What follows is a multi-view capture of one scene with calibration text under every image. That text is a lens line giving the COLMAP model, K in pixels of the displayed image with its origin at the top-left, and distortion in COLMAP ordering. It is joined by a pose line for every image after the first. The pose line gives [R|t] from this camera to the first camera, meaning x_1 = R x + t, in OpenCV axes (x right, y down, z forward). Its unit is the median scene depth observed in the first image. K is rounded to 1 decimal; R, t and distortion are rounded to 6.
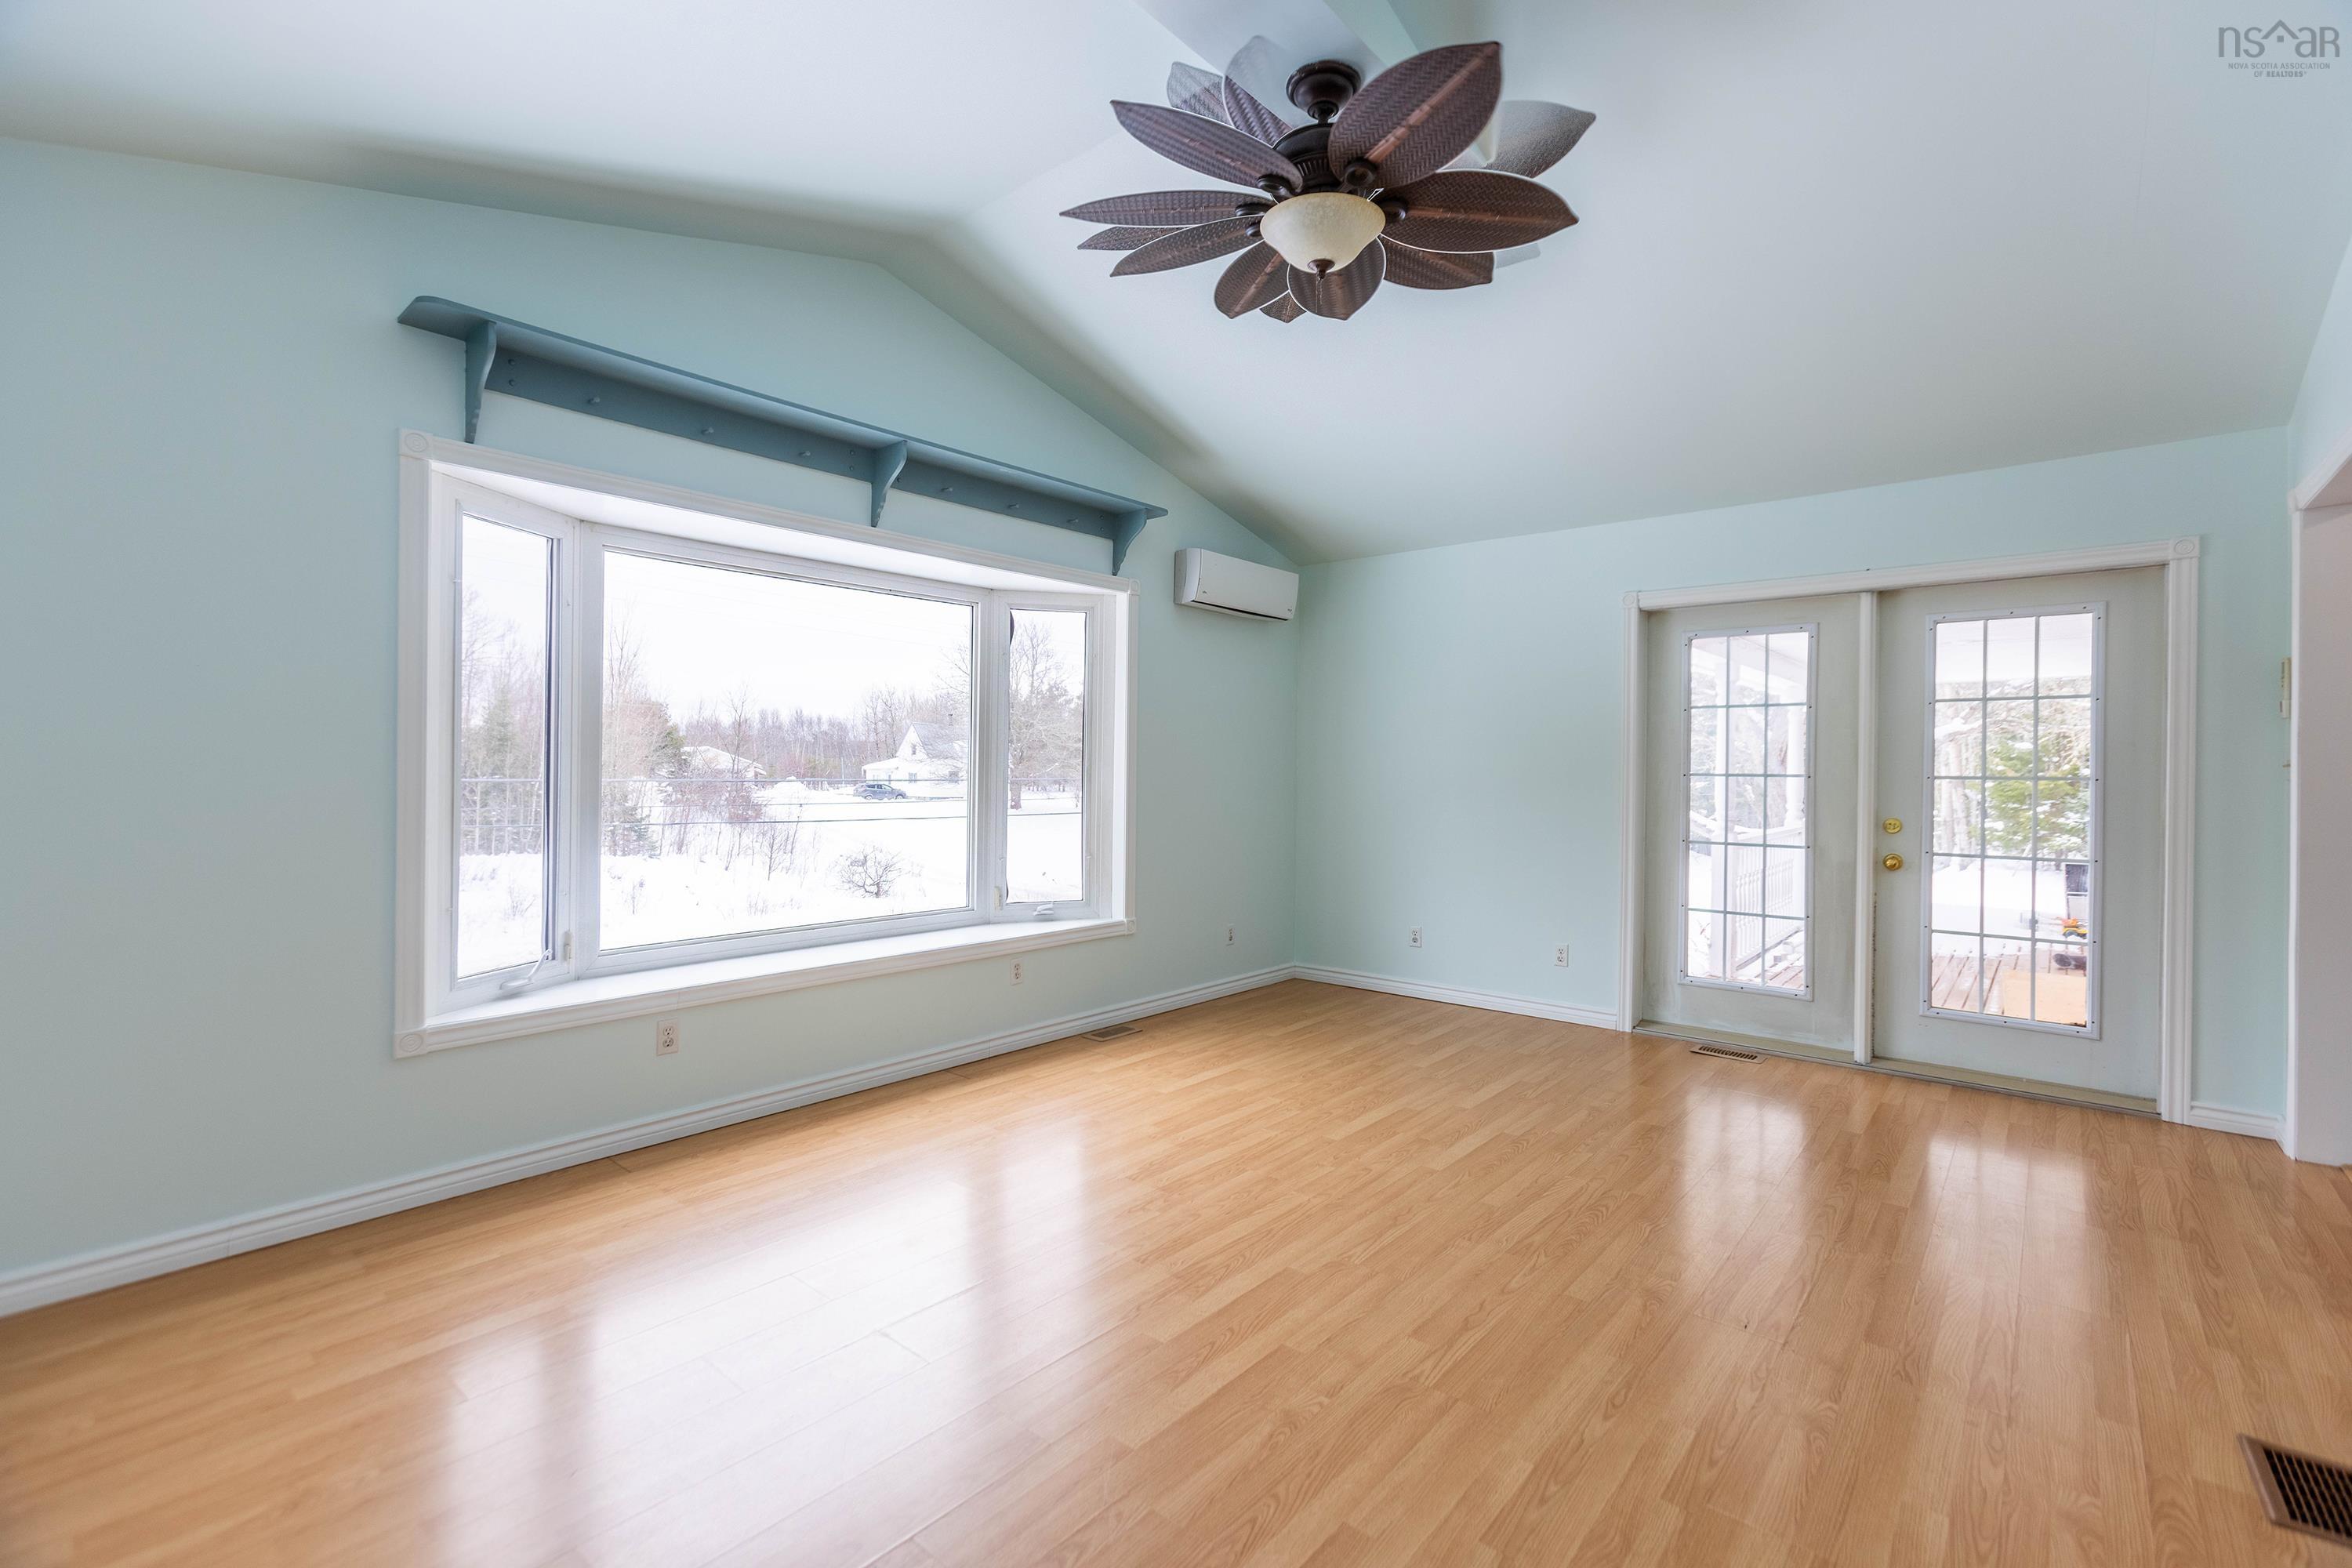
lens RADIAL K [[1032.3, 0, 1185.5], [0, 1032.3, 774.7], [0, 0, 1]] dist [-0.010647, 0.000422]
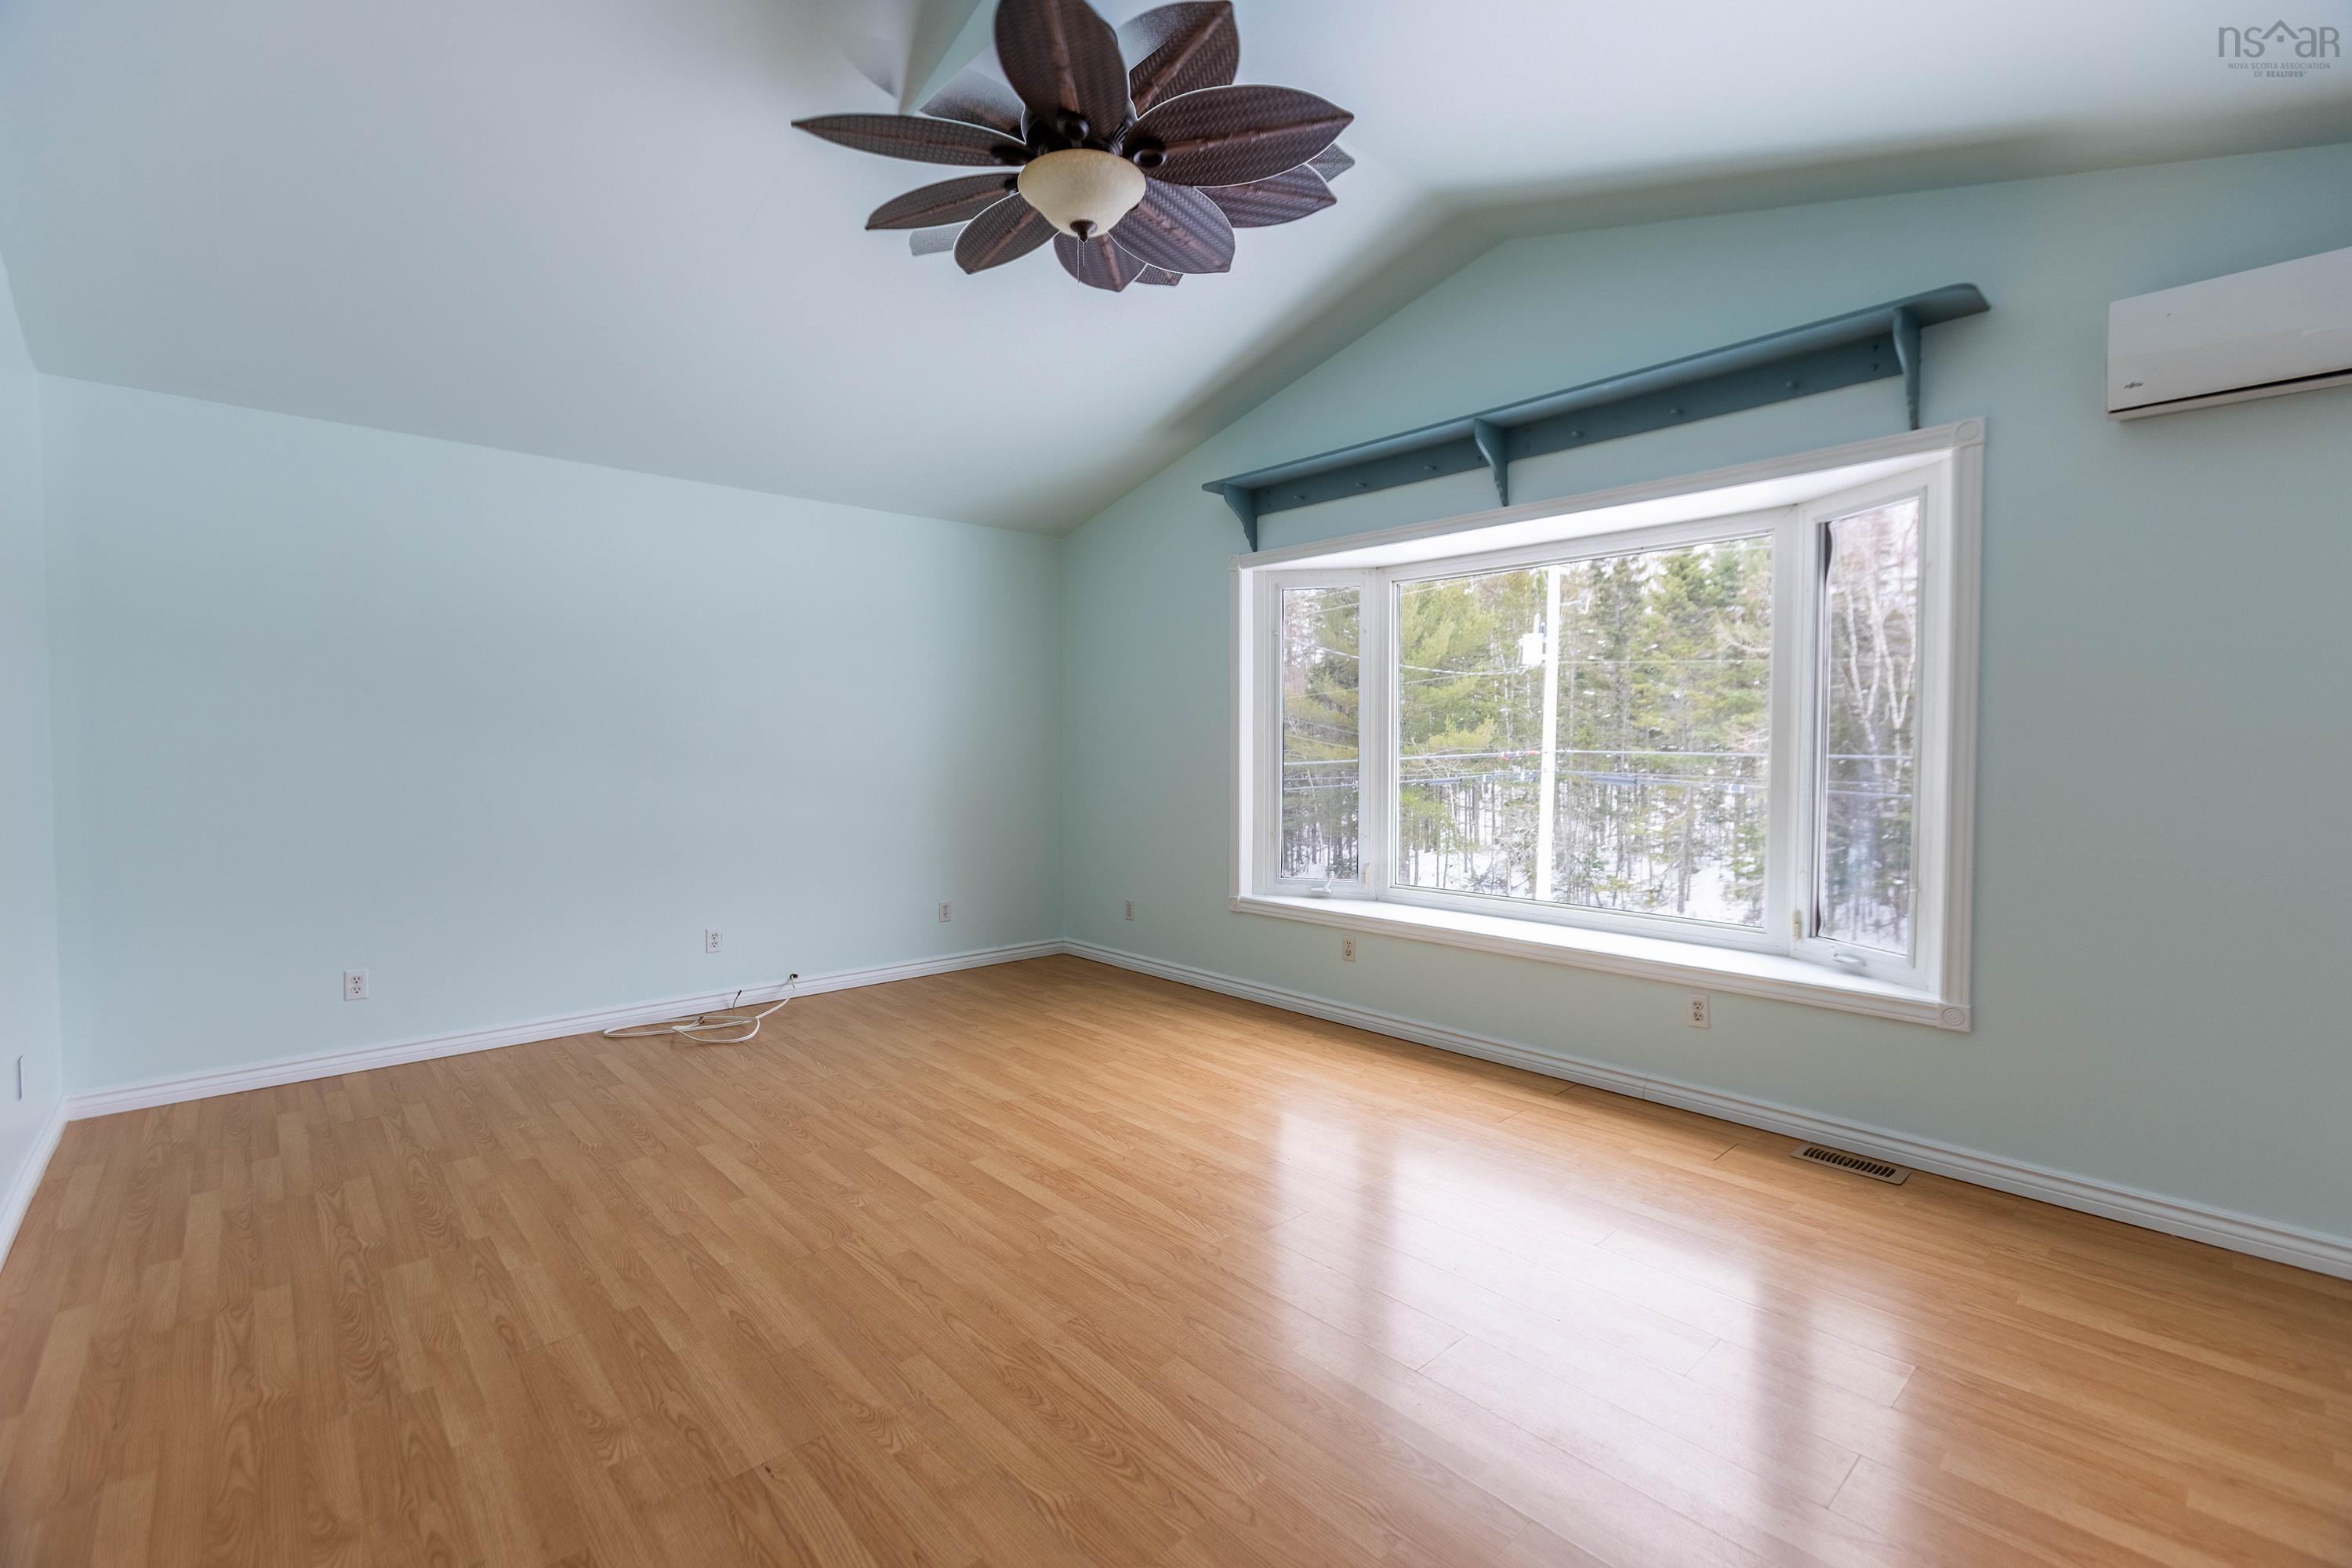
lens RADIAL K [[1032.3, 0, 1186.1], [0, 1032.3, 779.8], [0, 0, 1]] dist [-0.010647, 0.000422]
pose [[-0.124977, 0.028098, -0.991762, 1.057217], [-0.004886, 0.999569, 0.028935, -0.004385], [0.992148, 0.008462, -0.124786, 1.180058]]
